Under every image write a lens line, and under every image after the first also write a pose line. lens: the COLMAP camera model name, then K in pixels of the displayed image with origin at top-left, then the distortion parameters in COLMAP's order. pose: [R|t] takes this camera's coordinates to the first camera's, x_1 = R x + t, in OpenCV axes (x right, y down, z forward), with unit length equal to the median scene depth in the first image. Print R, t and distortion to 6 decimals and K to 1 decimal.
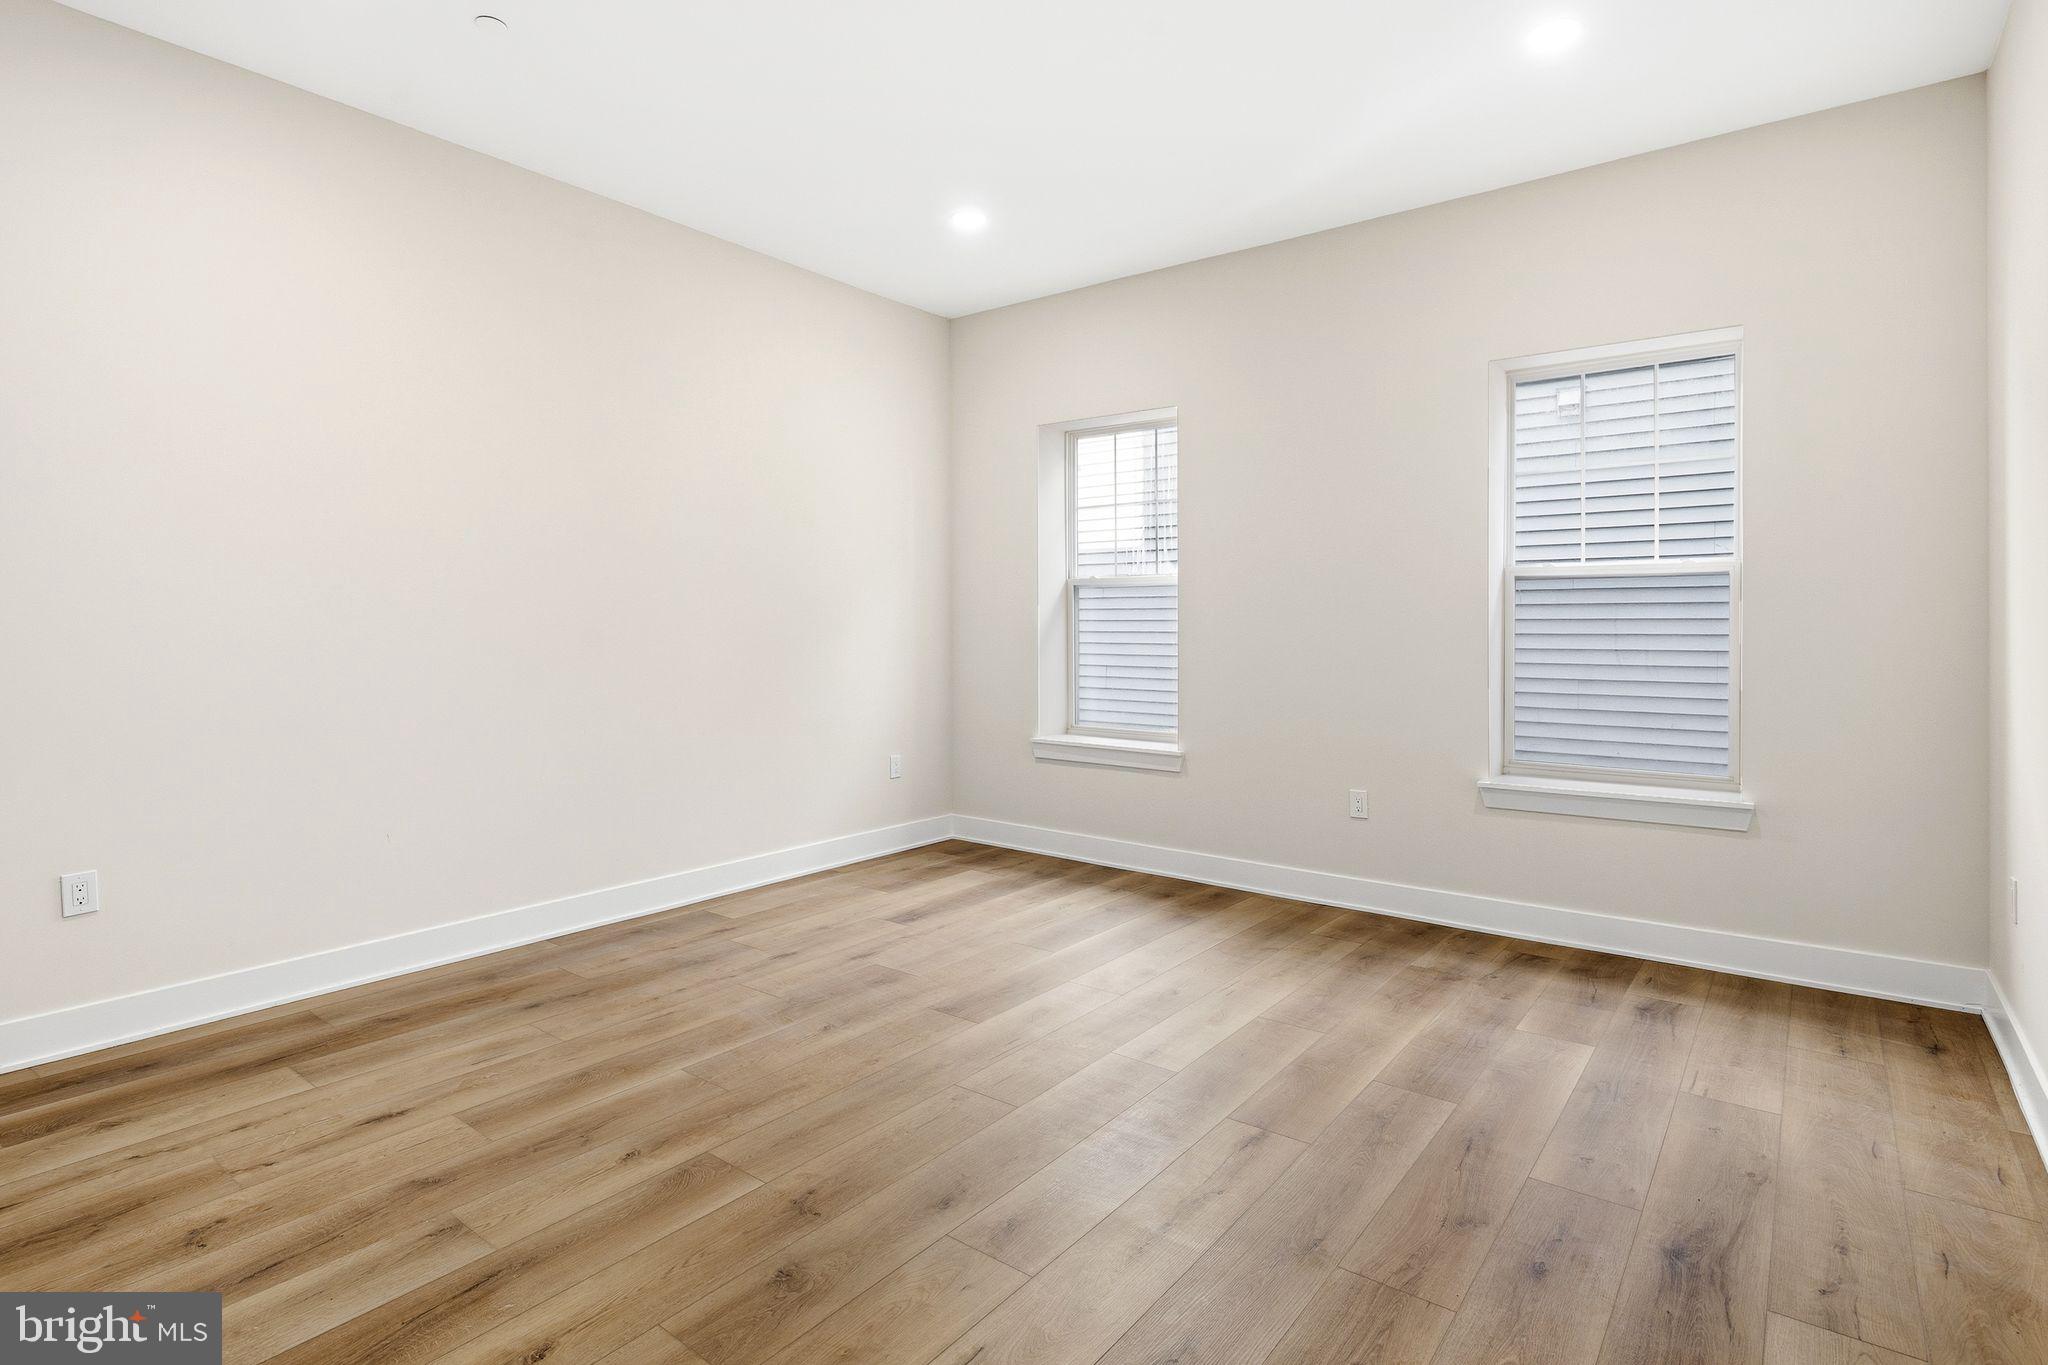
lens RADIAL K [[1014.2, 0, 1028.7], [0, 1014.2, 624.9], [0, 0, 1]] dist [0.002028, -0.003046]
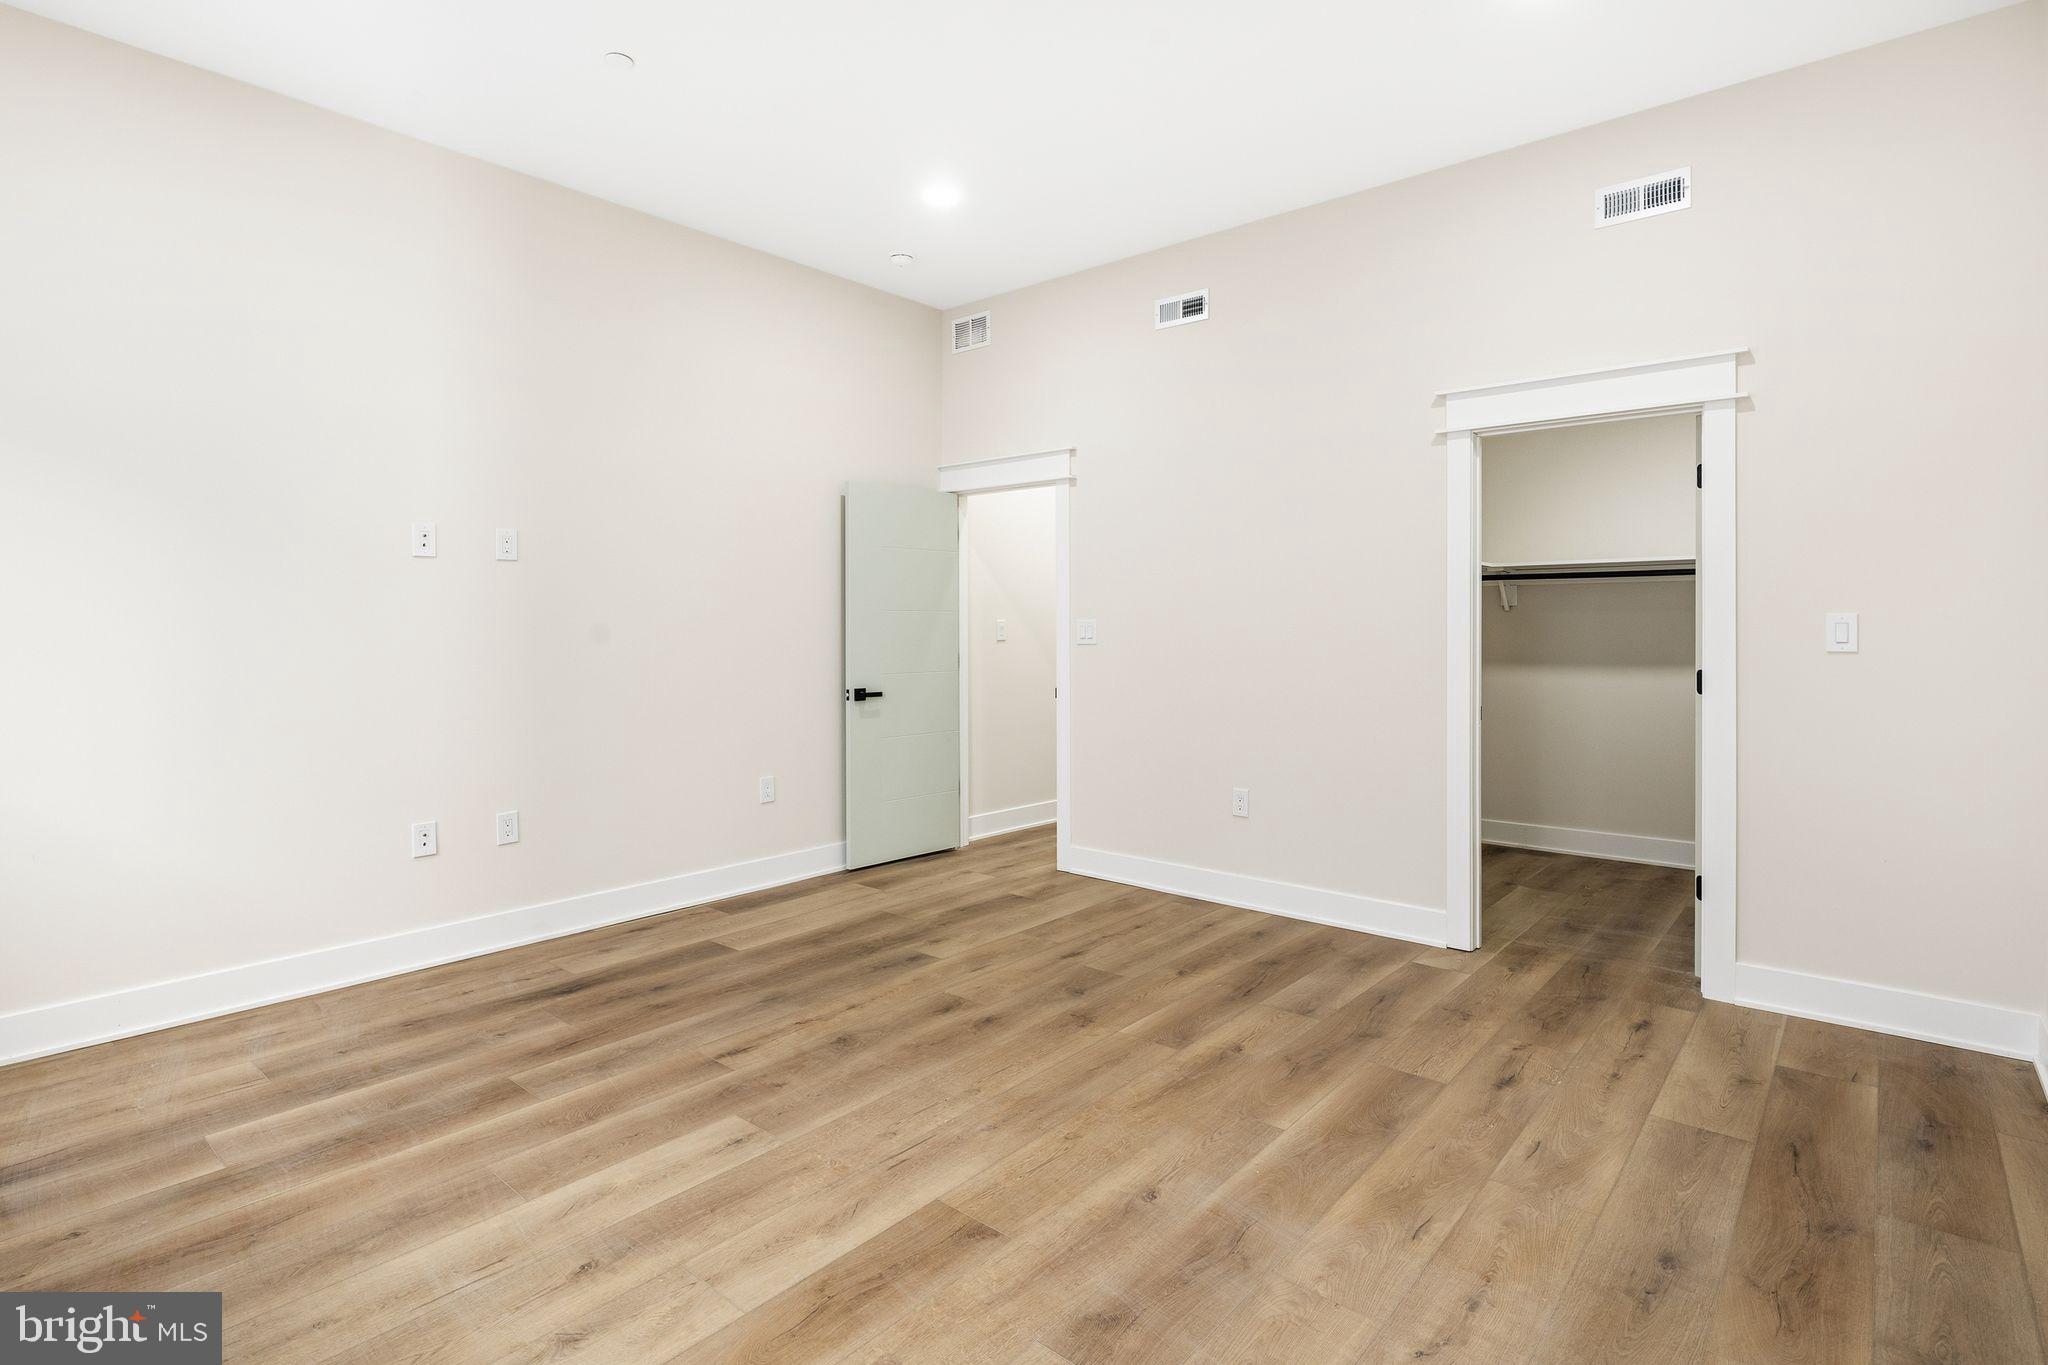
lens RADIAL K [[1014.2, 0, 1028.7], [0, 1014.2, 624.9], [0, 0, 1]] dist [0.002028, -0.003046]
pose [[-0.998743, 0.000765, 0.050115, -0.174154], [0.000552, 0.999991, -0.004266, 0.002419], [-0.050118, -0.004233, -0.998734, 2.004170]]
